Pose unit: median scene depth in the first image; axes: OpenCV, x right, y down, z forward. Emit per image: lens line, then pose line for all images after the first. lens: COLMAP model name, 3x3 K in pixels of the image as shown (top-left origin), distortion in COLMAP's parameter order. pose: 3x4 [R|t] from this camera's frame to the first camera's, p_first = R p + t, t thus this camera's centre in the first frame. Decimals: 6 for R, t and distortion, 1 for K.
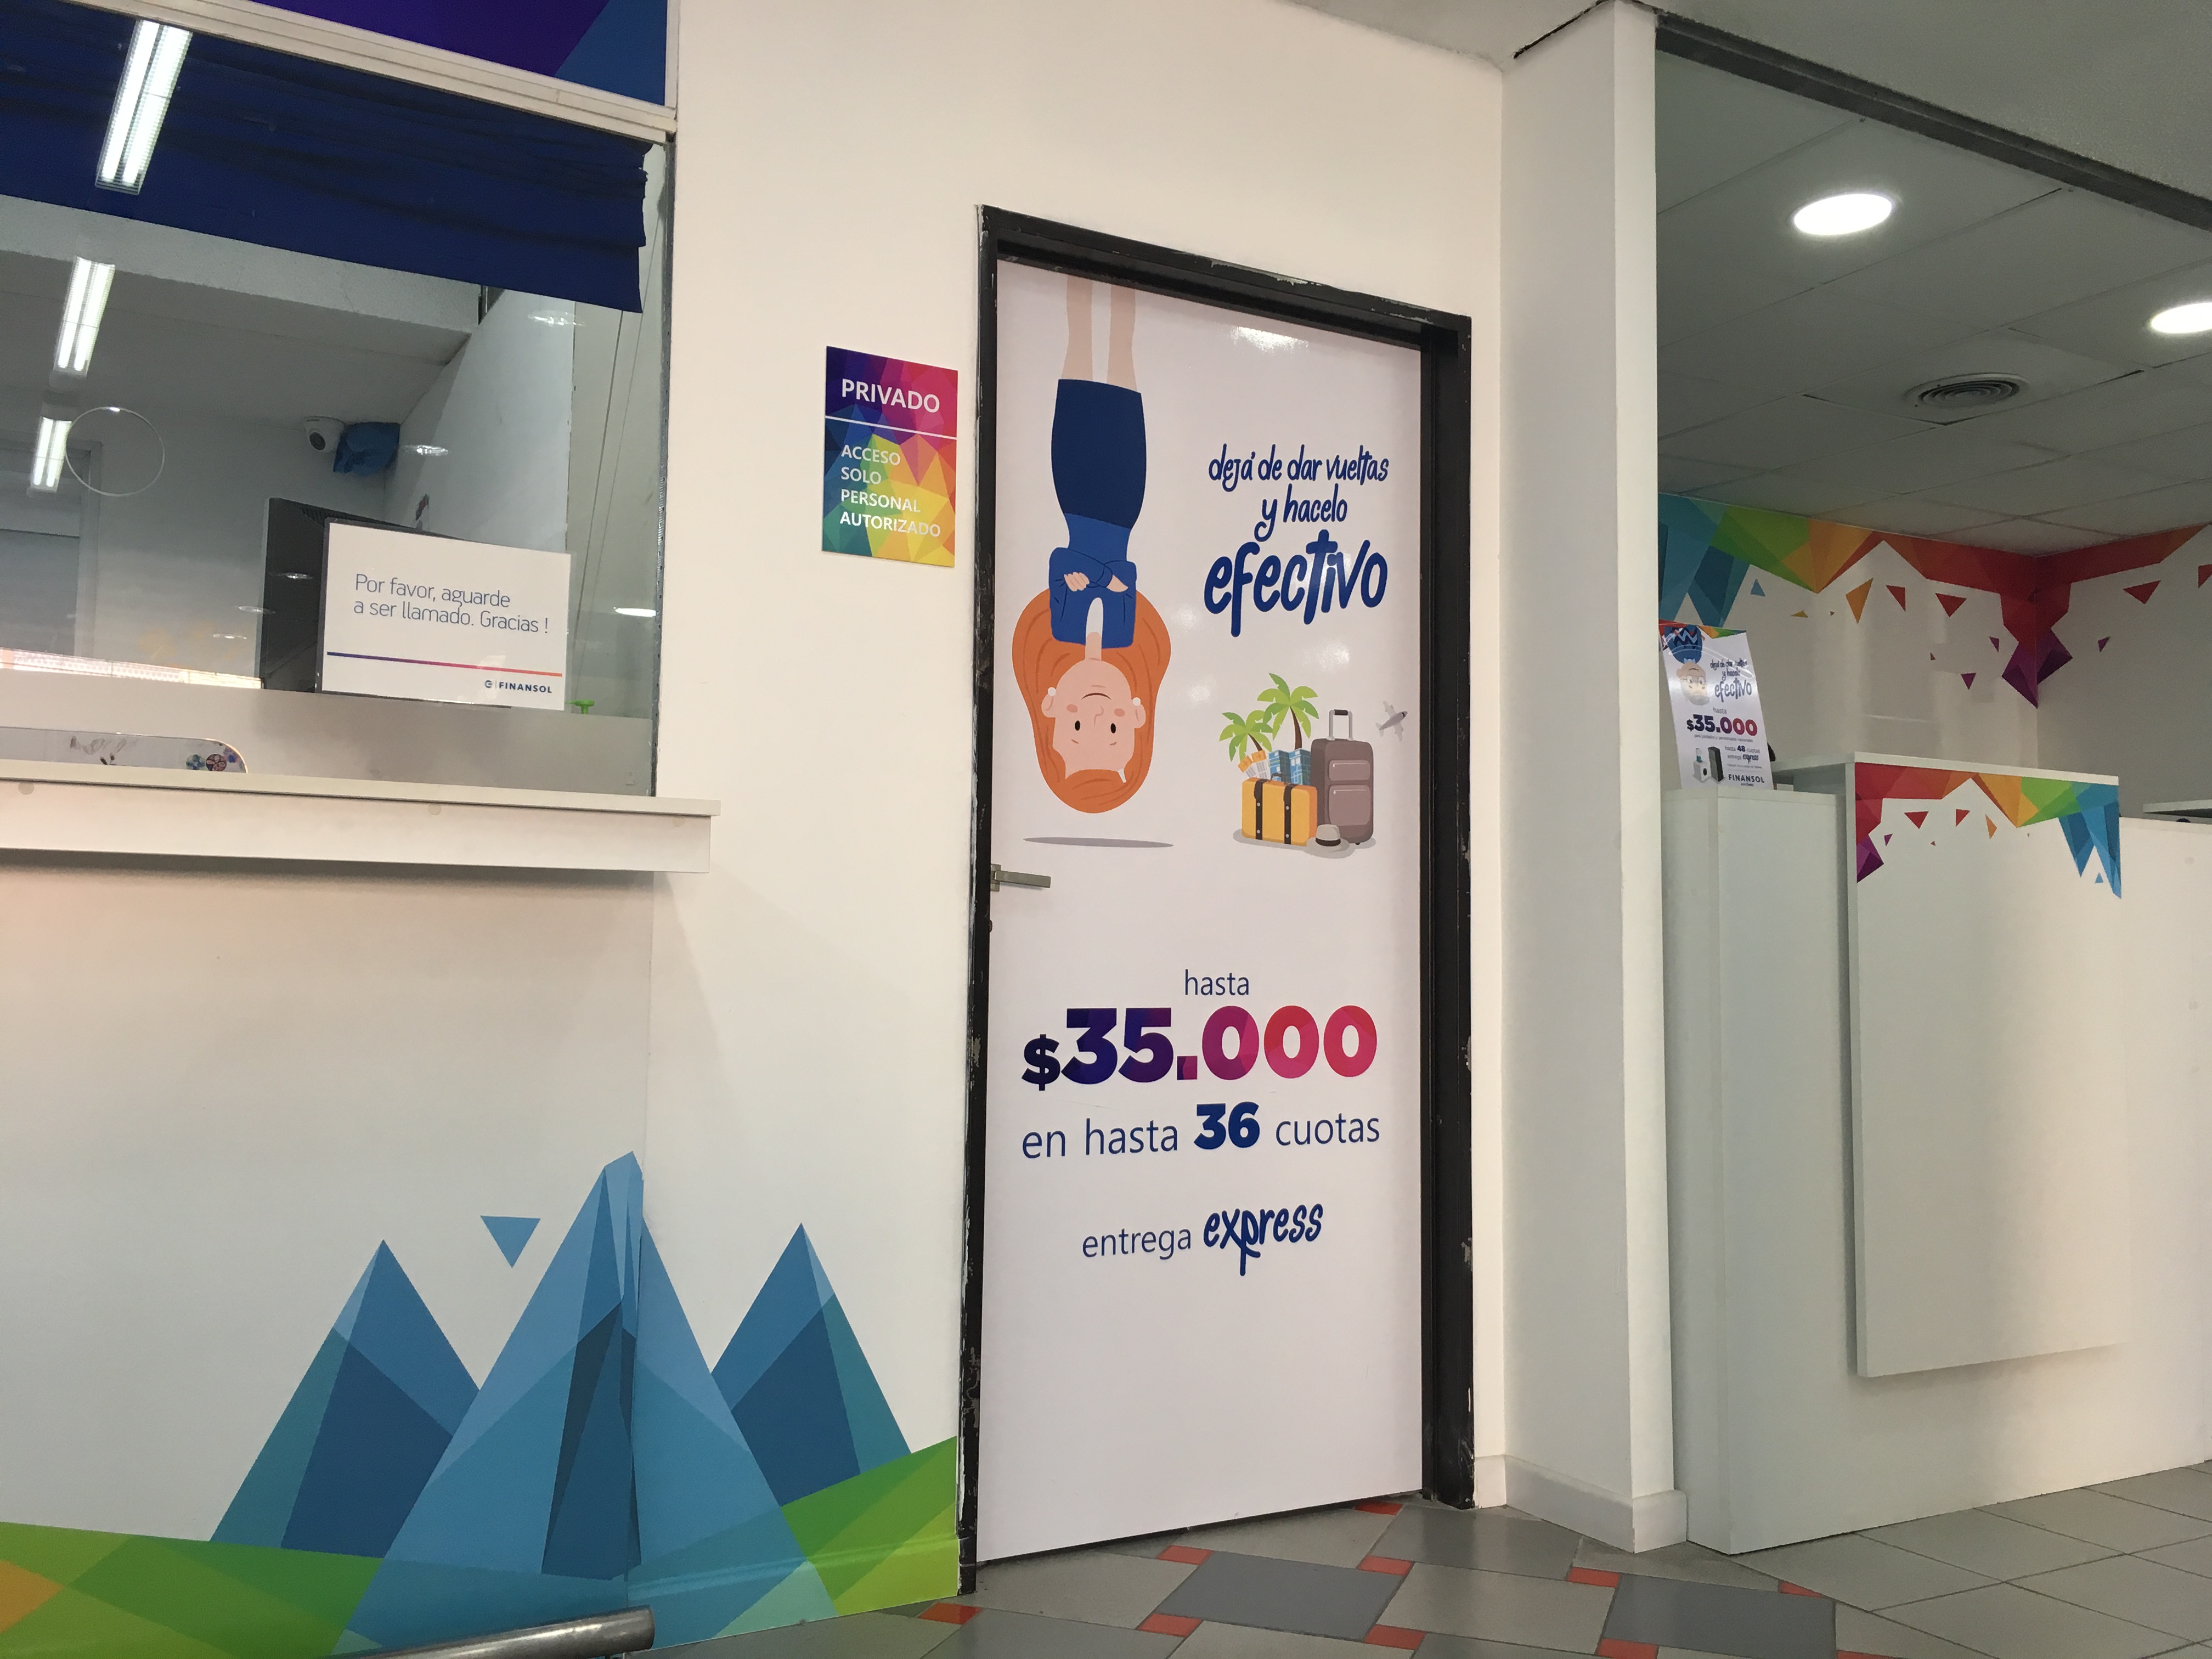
lens RADIAL K [[1874.6, 0, 1106.0], [0, 1874.6, 829.5], [0, 0, 1]] dist [0.090827, -0.129386]
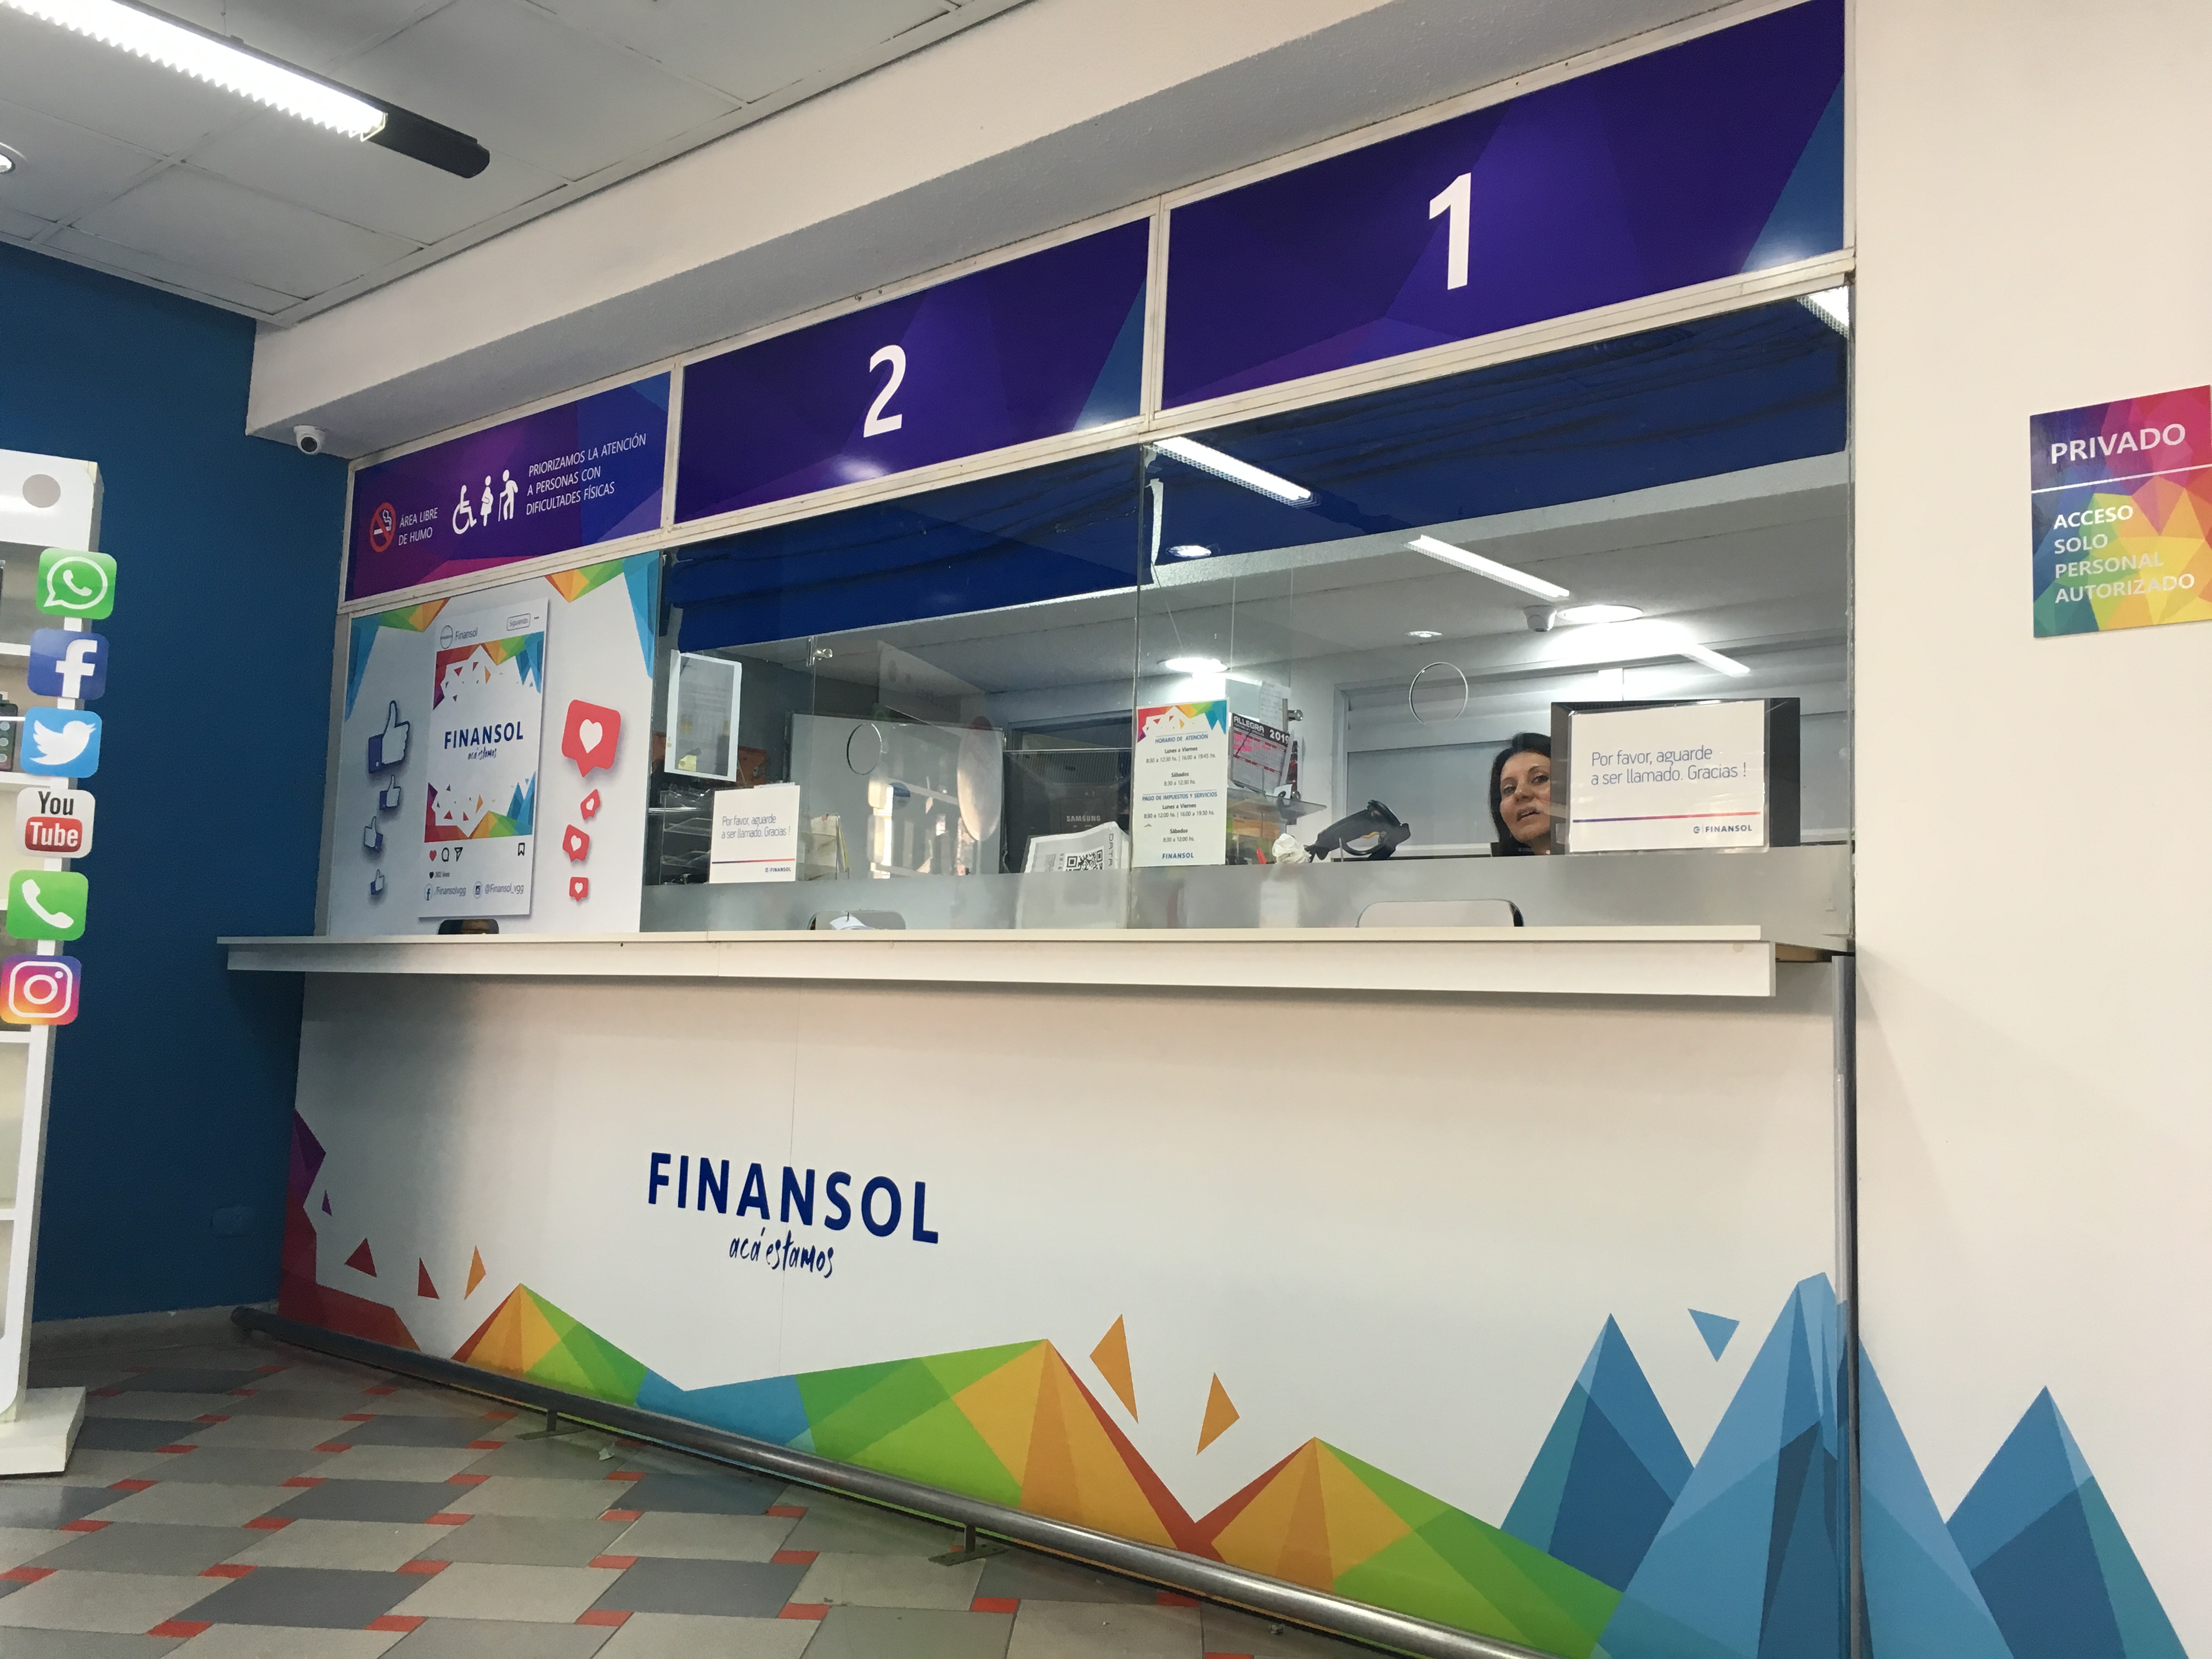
lens RADIAL K [[1874.6, 0, 1106.0], [0, 1874.6, 829.5], [0, 0, 1]] dist [0.090827, -0.129386]
pose [[0.323819, -0.097672, -0.941064, 0.572738], [0.037489, 0.995200, -0.090391, 0.010263], [0.945376, -0.006009, 0.325927, 0.282924]]
